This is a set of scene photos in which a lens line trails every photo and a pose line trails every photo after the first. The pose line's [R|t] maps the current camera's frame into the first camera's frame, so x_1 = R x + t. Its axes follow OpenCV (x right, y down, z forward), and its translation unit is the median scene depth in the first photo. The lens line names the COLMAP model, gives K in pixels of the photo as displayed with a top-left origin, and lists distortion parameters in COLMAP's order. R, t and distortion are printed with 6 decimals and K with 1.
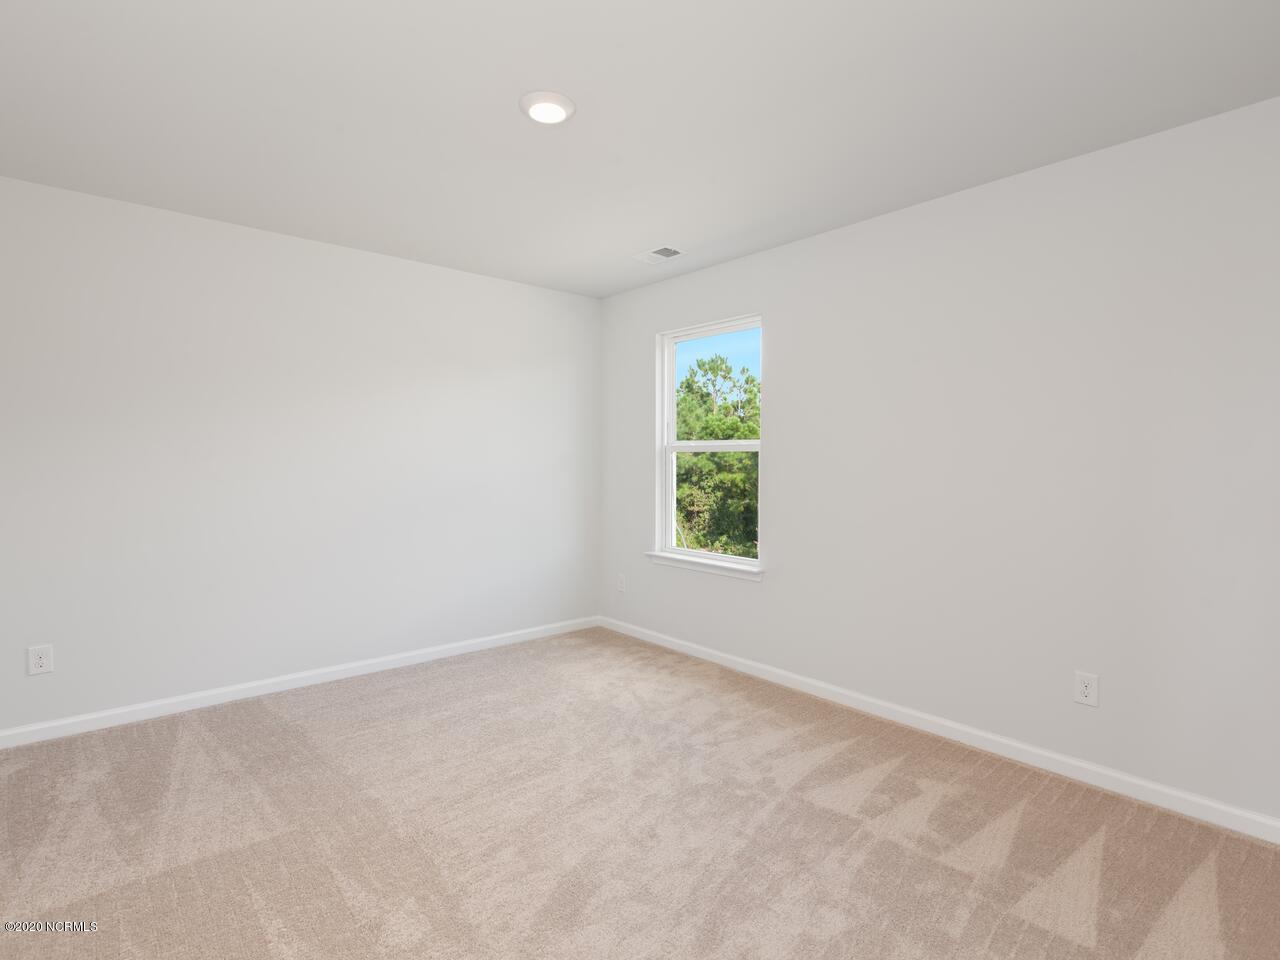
lens RADIAL K [[649.0, 0, 634.7], [0, 649.0, 460.2], [0, 0, 1]] dist [0.010695, -0.000931]
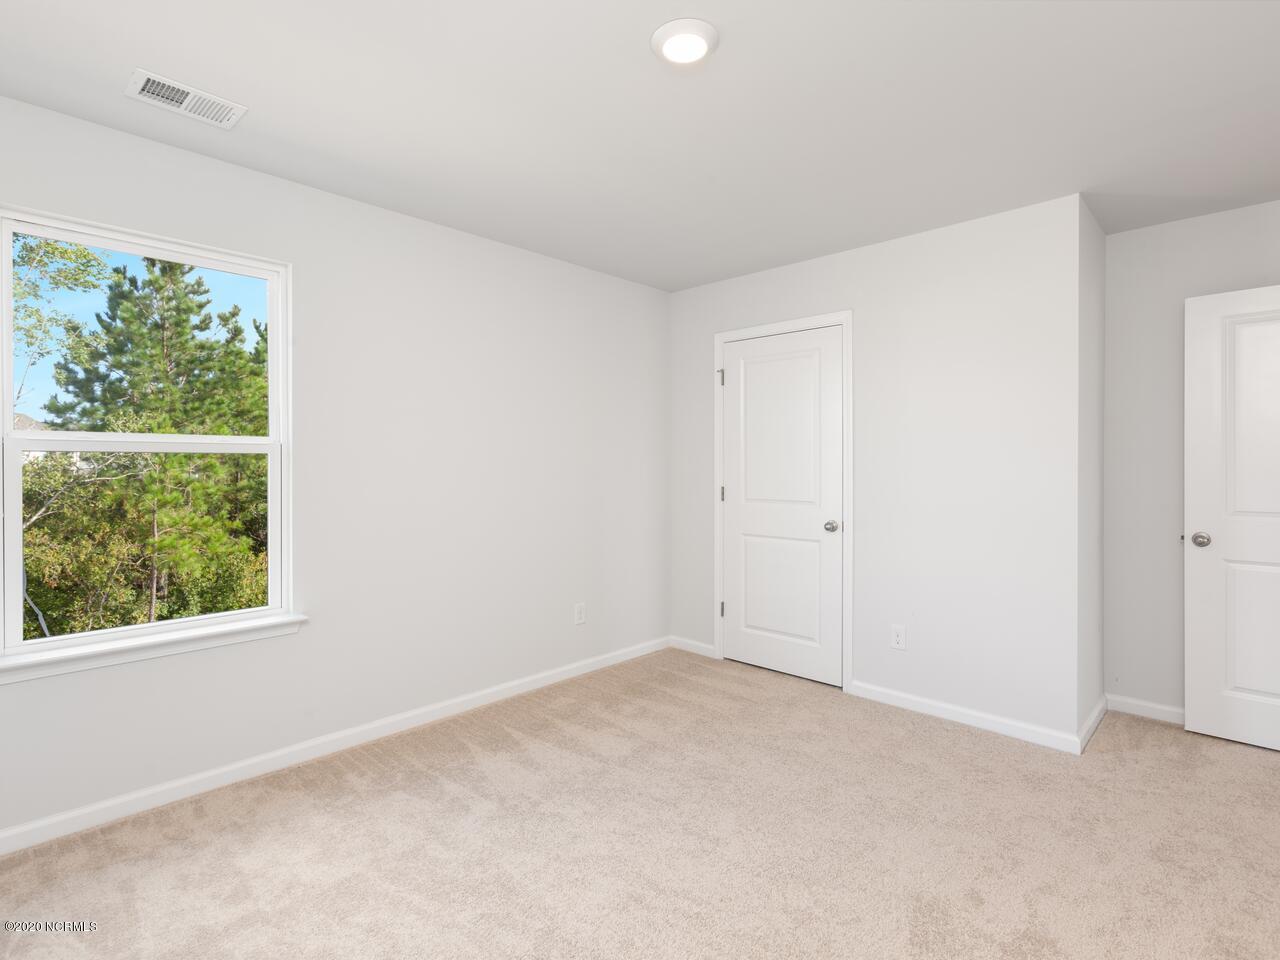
lens RADIAL K [[649.0, 0, 634.7], [0, 649.0, 460.2], [0, 0, 1]] dist [0.010695, -0.000931]
pose [[-0.082884, -0.006137, 0.996540, -0.565501], [-0.004331, 0.999974, 0.005798, -0.013094], [-0.996550, -0.003835, -0.082908, 0.677844]]
